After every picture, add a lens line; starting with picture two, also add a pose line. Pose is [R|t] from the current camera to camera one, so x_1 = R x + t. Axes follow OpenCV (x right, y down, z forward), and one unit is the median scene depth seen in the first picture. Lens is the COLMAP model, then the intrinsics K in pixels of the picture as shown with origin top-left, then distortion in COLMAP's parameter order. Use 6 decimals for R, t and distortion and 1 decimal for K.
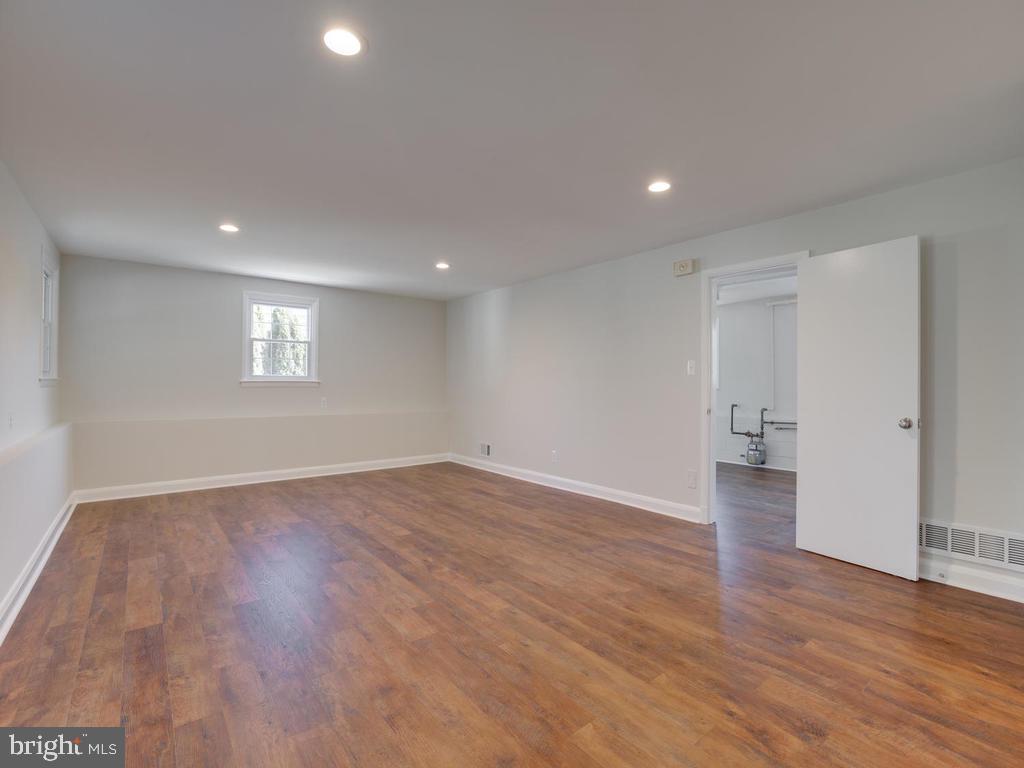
lens RADIAL K [[478.7, 0, 515.2], [0, 478.7, 382.2], [0, 0, 1]] dist [-0.028381, 0.001883]
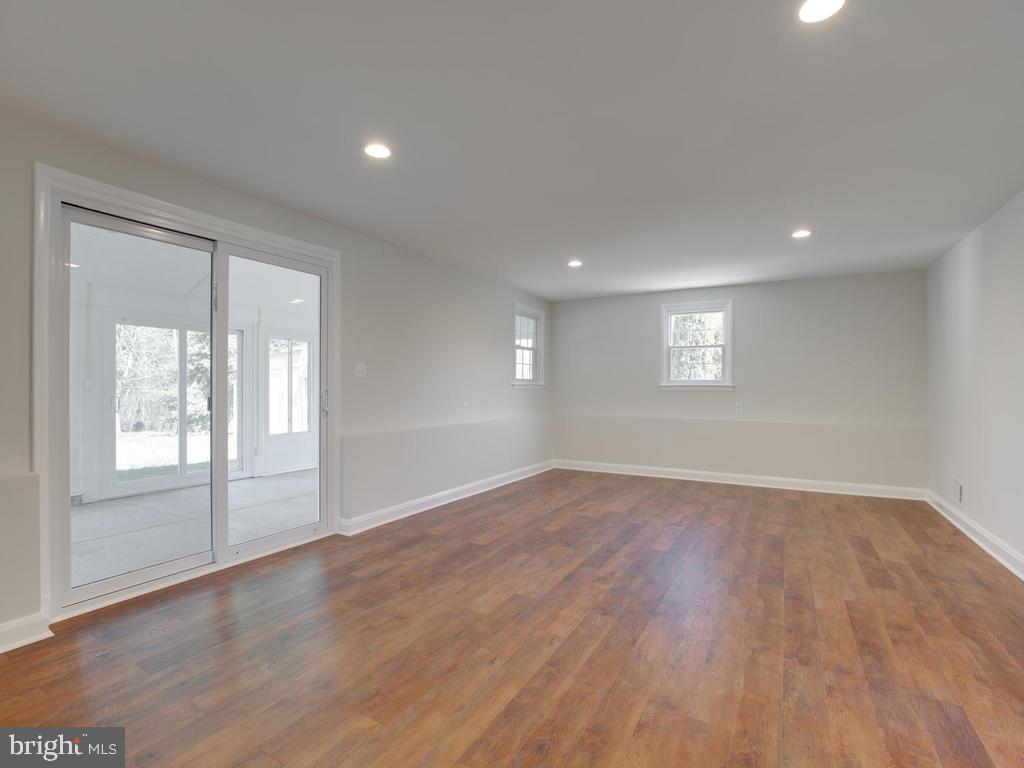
lens RADIAL K [[478.7, 0, 515.2], [0, 478.7, 382.2], [0, 0, 1]] dist [-0.028381, 0.001883]
pose [[0.345910, -0.012823, -0.938180, 0.629291], [0.002933, 0.999917, -0.012585, 0.005867], [0.938263, 0.001602, 0.345919, 0.483102]]
